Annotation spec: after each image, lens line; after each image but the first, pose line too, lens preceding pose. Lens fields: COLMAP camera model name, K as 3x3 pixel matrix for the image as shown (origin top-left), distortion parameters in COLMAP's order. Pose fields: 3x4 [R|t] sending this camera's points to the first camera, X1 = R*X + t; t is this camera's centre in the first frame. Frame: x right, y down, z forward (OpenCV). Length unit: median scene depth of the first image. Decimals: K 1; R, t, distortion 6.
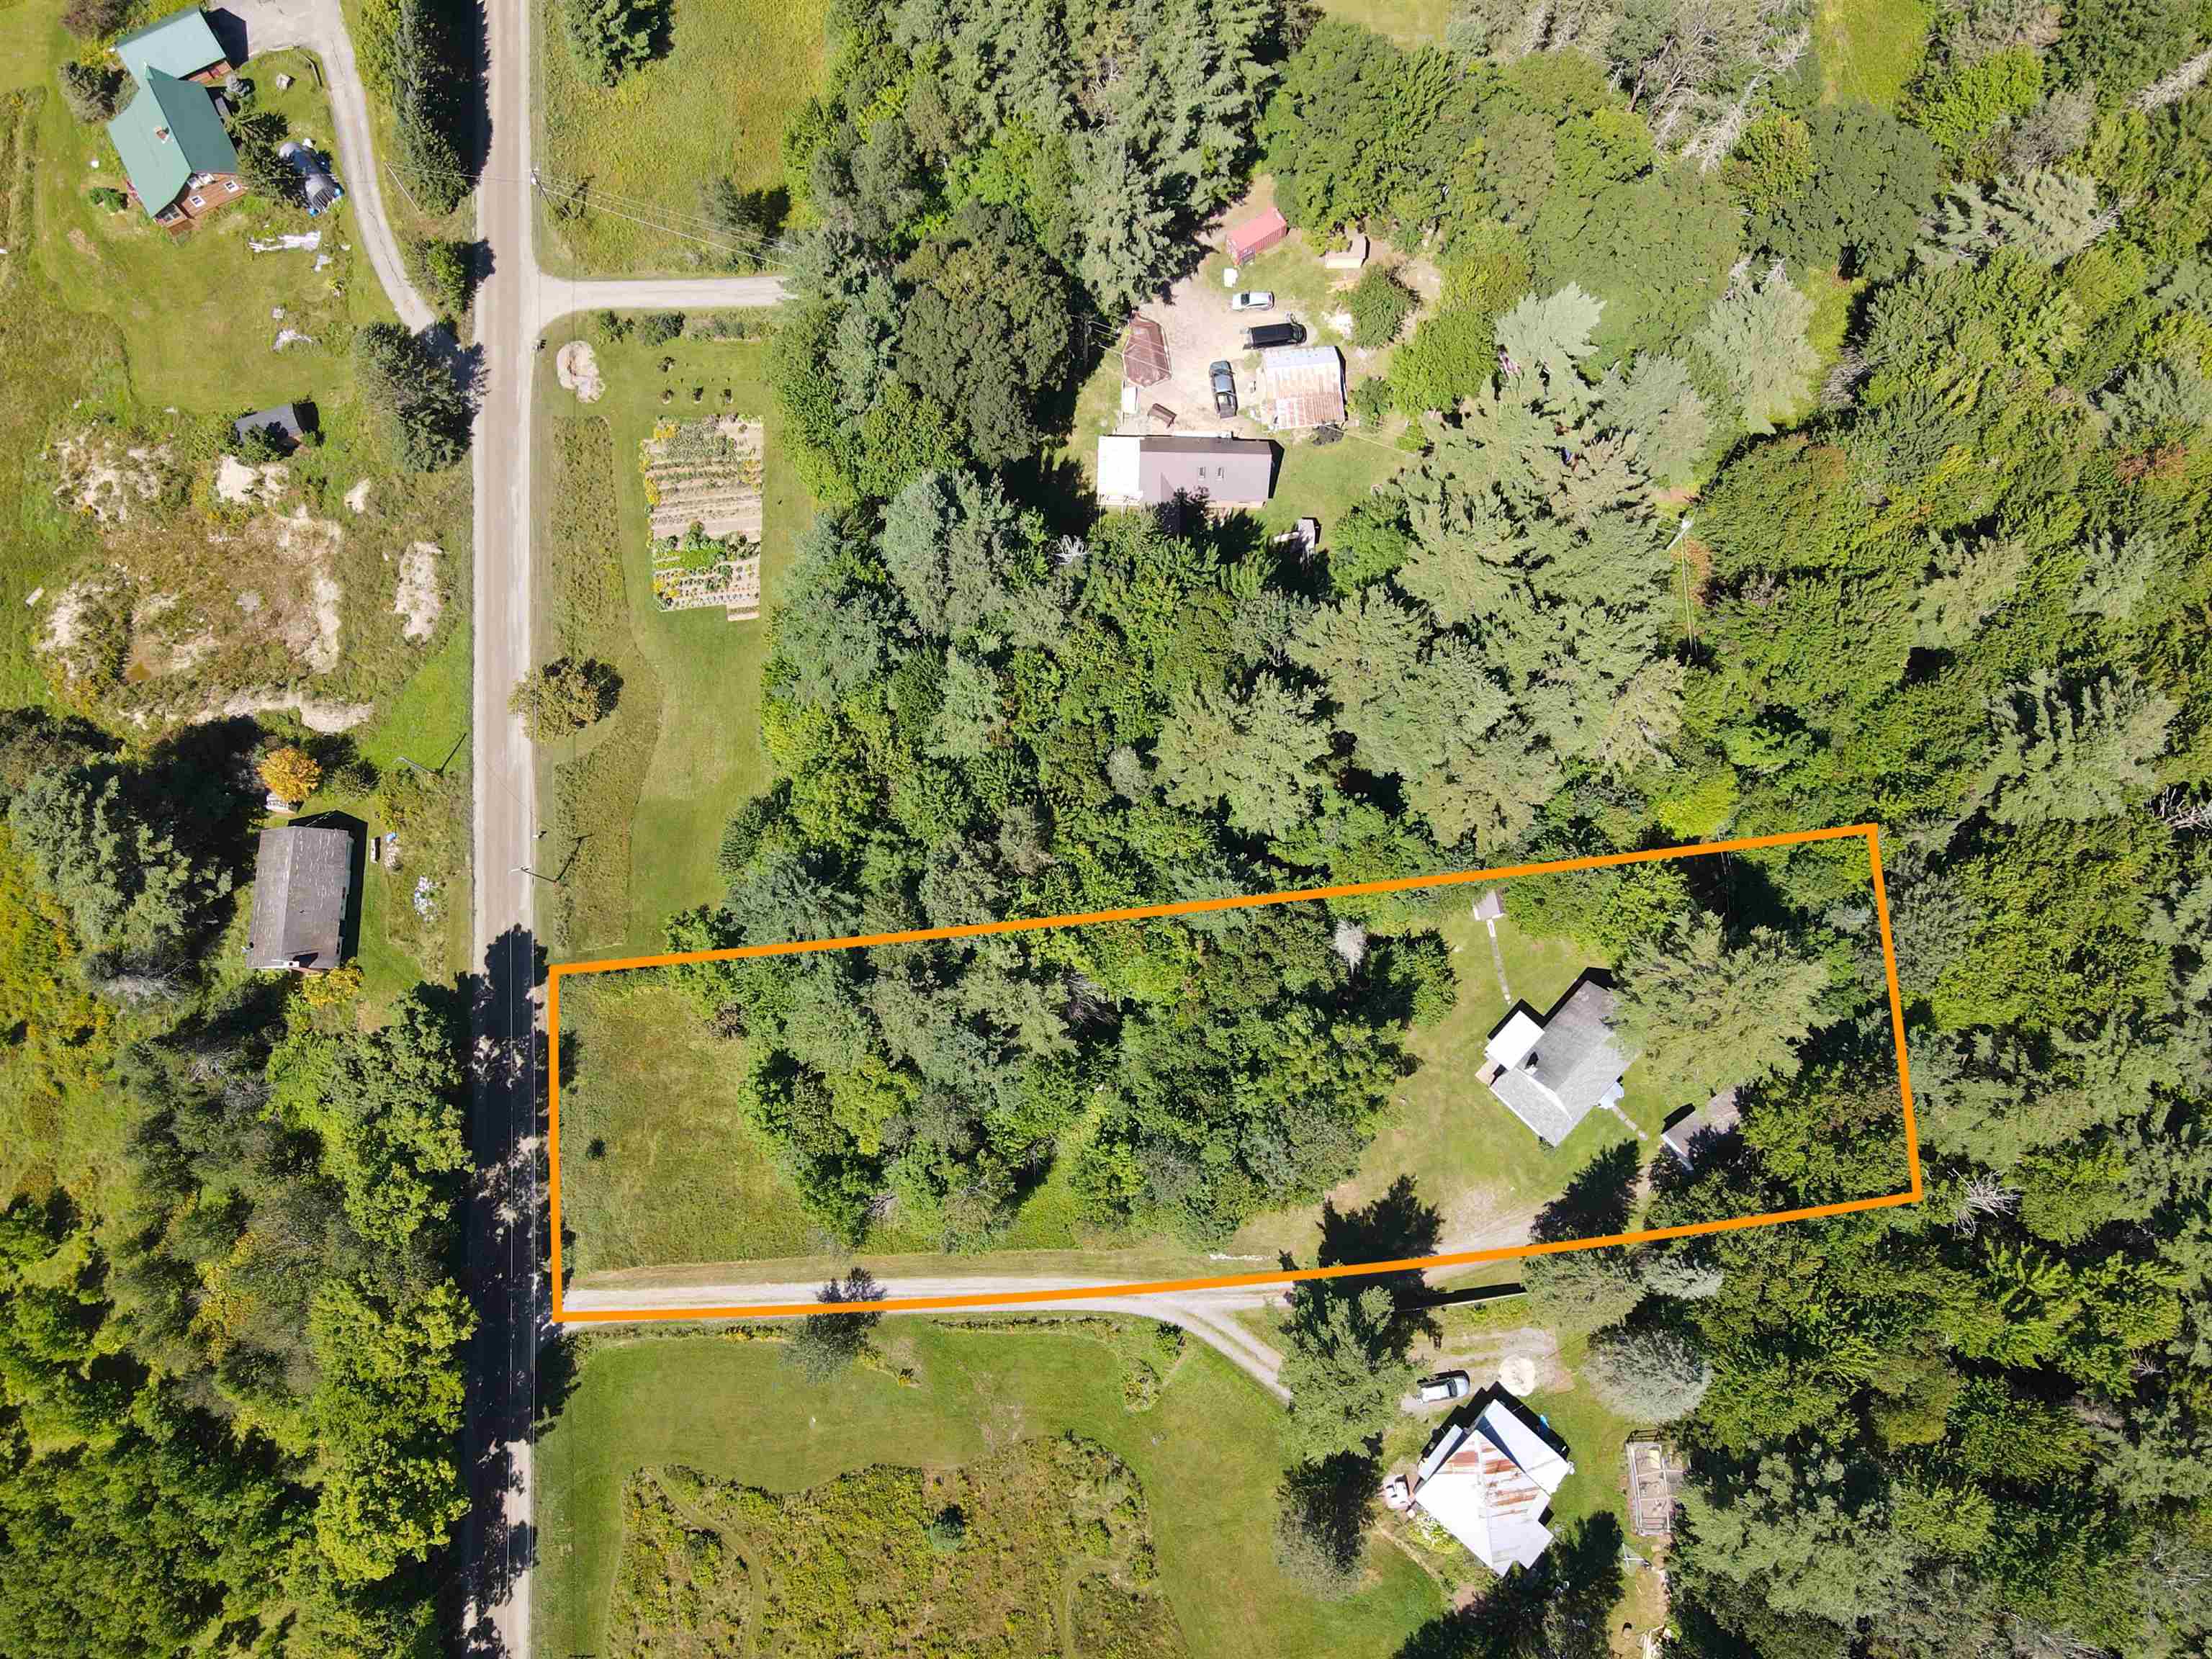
lens RADIAL K [[1612.4, 0, 1106.0], [0, 1612.4, 829.5], [0, 0, 1]] dist [0.002320, 0.022874]
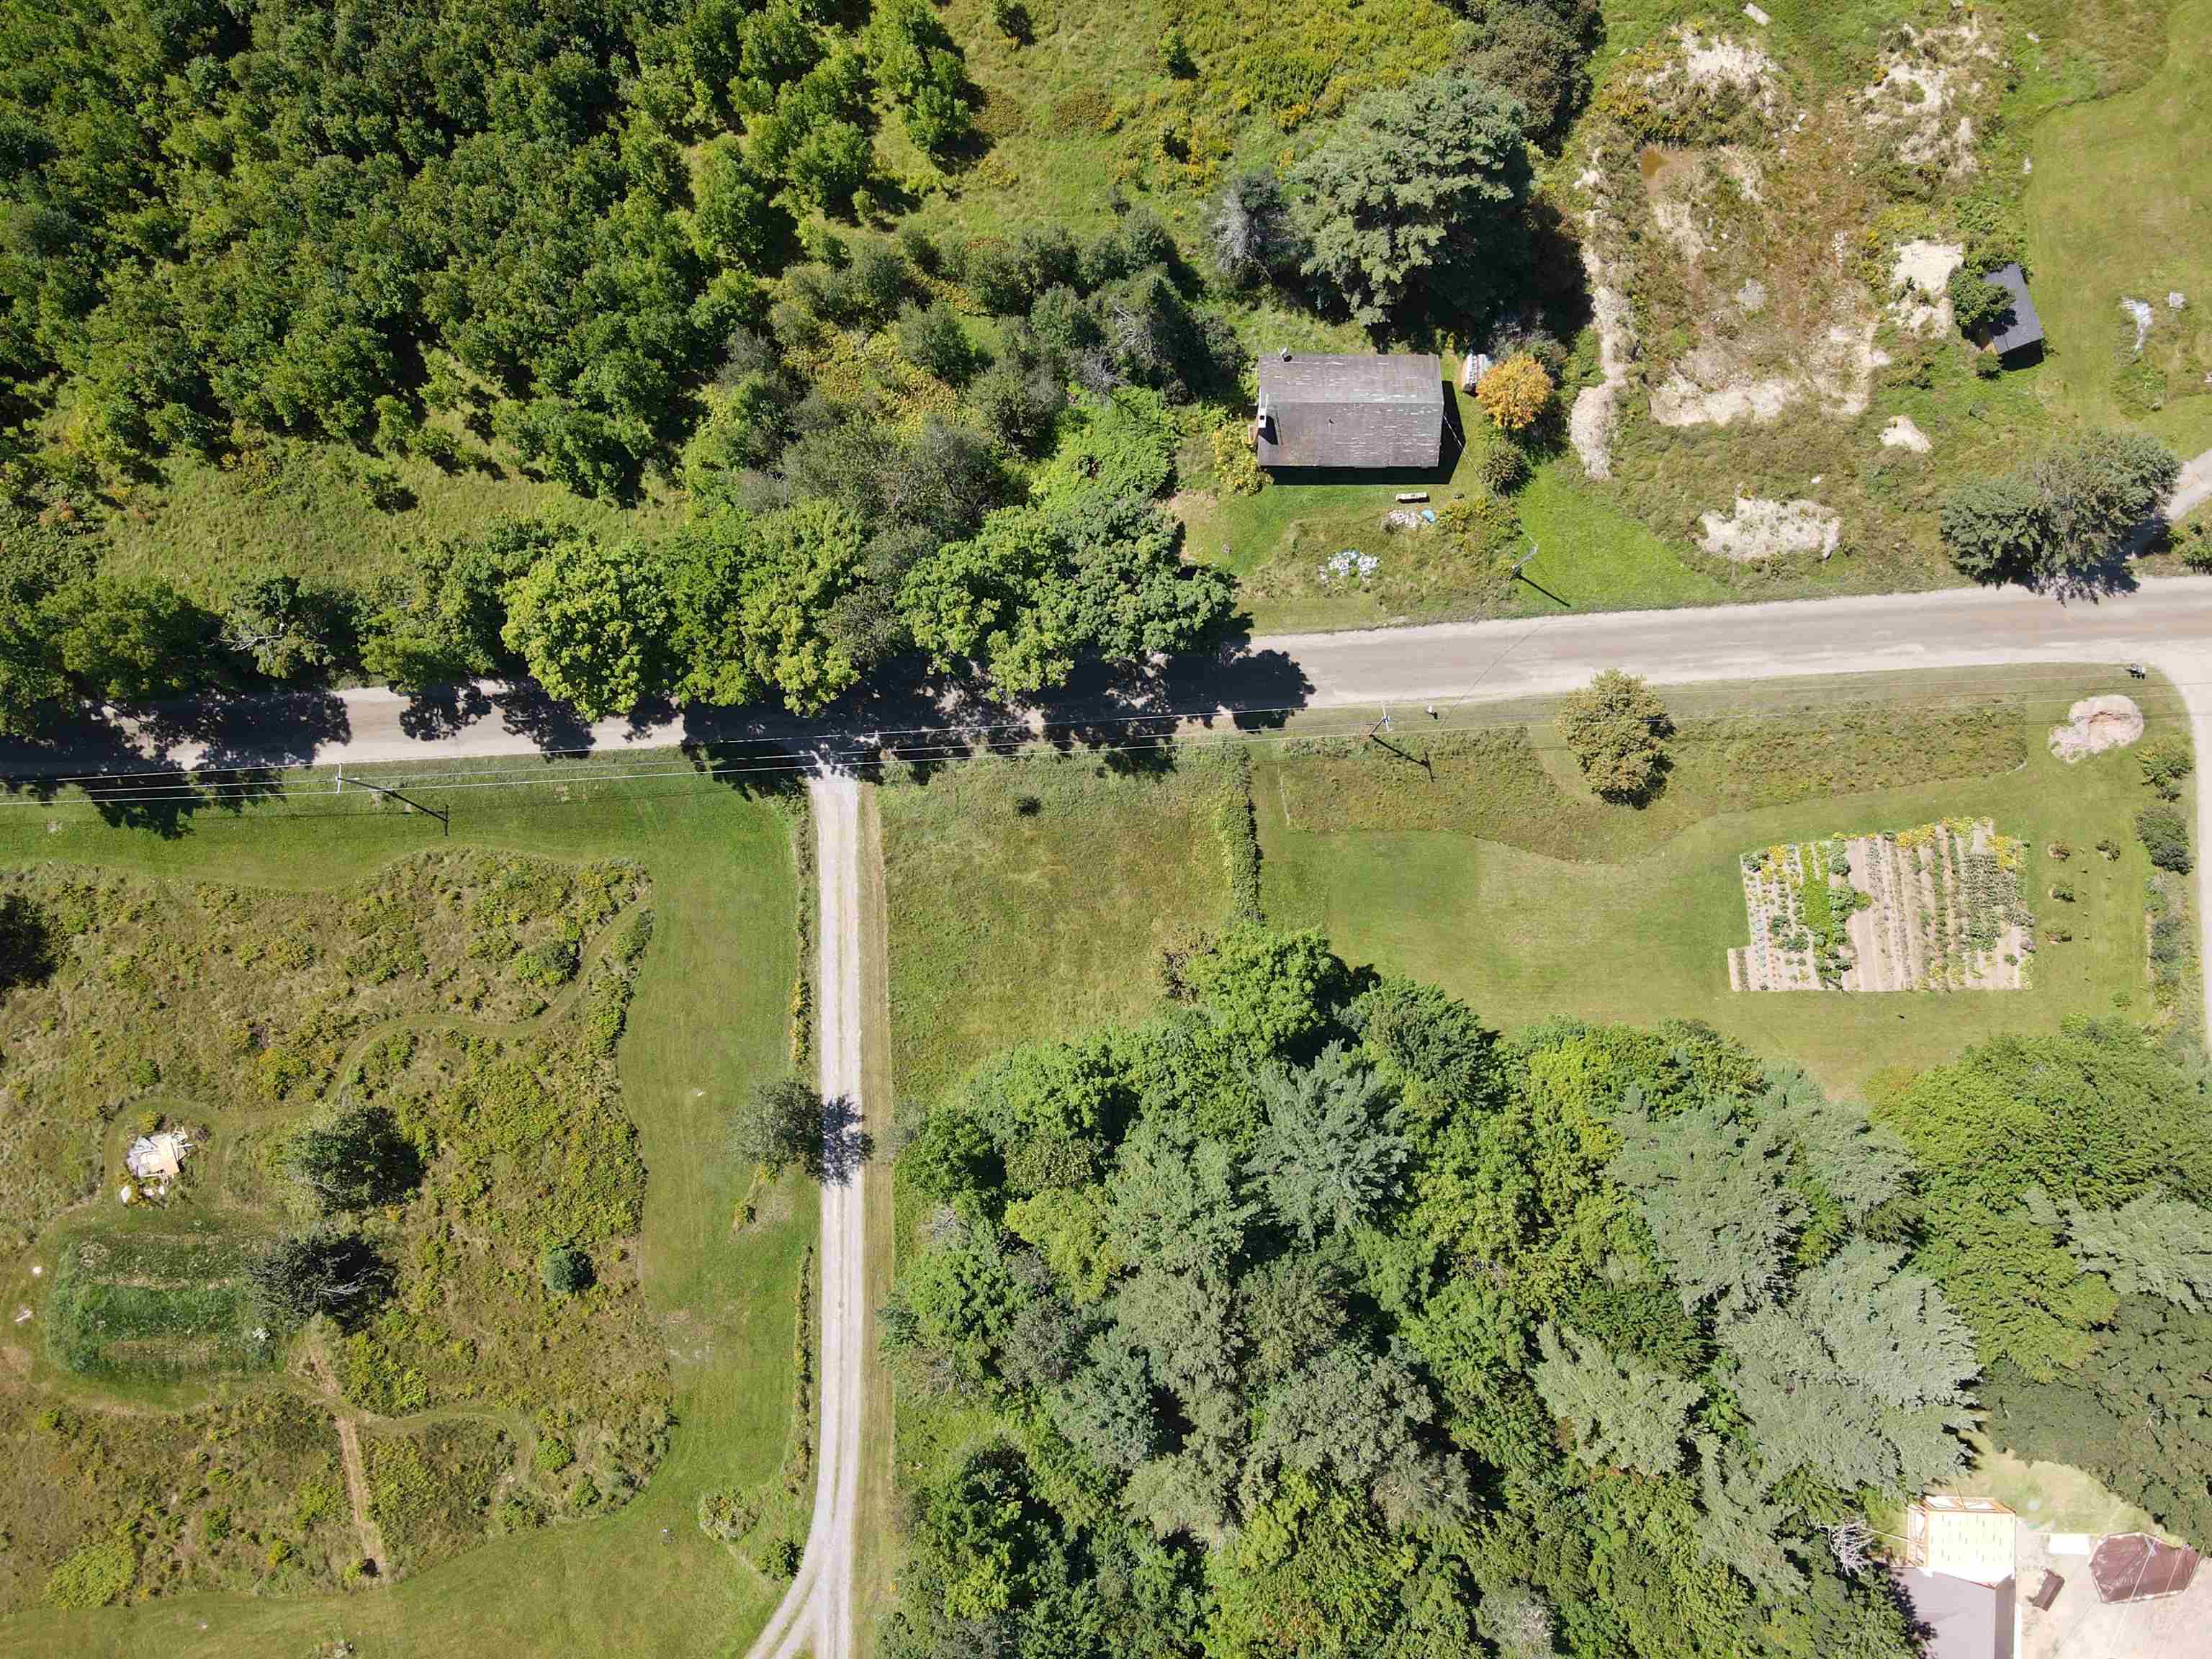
lens RADIAL K [[1616.4, 0, 1106.0], [0, 1616.4, 829.5], [0, 0, 1]] dist [-0.007114, 0.028965]
pose [[-0.008351, 0.999500, -0.030483, -0.278396], [-0.977484, -0.001732, 0.211004, -0.007504], [0.210846, 0.031558, 0.977010, 0.228222]]
